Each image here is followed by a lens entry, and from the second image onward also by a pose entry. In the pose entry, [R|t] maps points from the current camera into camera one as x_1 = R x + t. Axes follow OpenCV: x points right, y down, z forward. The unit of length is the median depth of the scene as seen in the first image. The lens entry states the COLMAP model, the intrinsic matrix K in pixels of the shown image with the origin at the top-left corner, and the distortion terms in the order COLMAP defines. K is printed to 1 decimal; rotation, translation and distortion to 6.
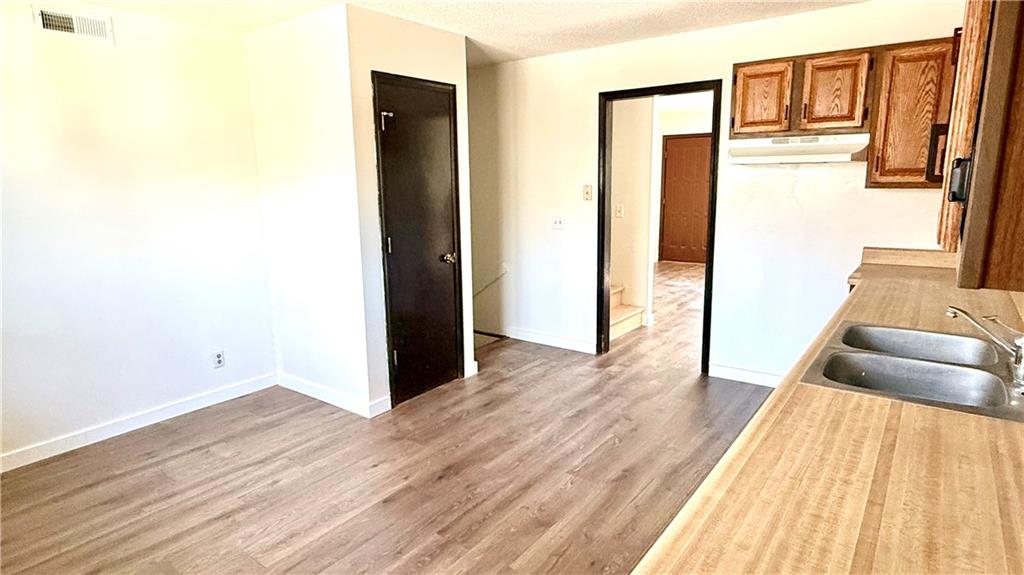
lens RADIAL K [[573.3, 0, 511.7], [0, 573.3, 288.0], [0, 0, 1]] dist [-0.002638, -0.000182]
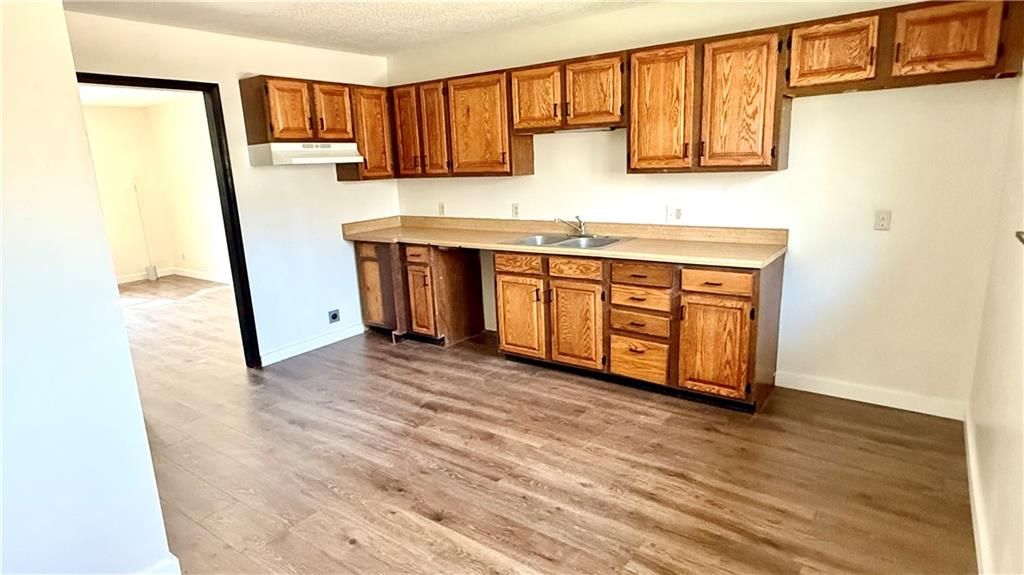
lens RADIAL K [[573.3, 0, 511.6], [0, 573.3, 289.1], [0, 0, 1]] dist [-0.002638, -0.000182]
pose [[-0.009858, -0.207743, 0.978134, -0.956276], [0.232508, 0.950895, 0.204301, -0.130737], [-0.972545, 0.229438, 0.038928, 0.693831]]
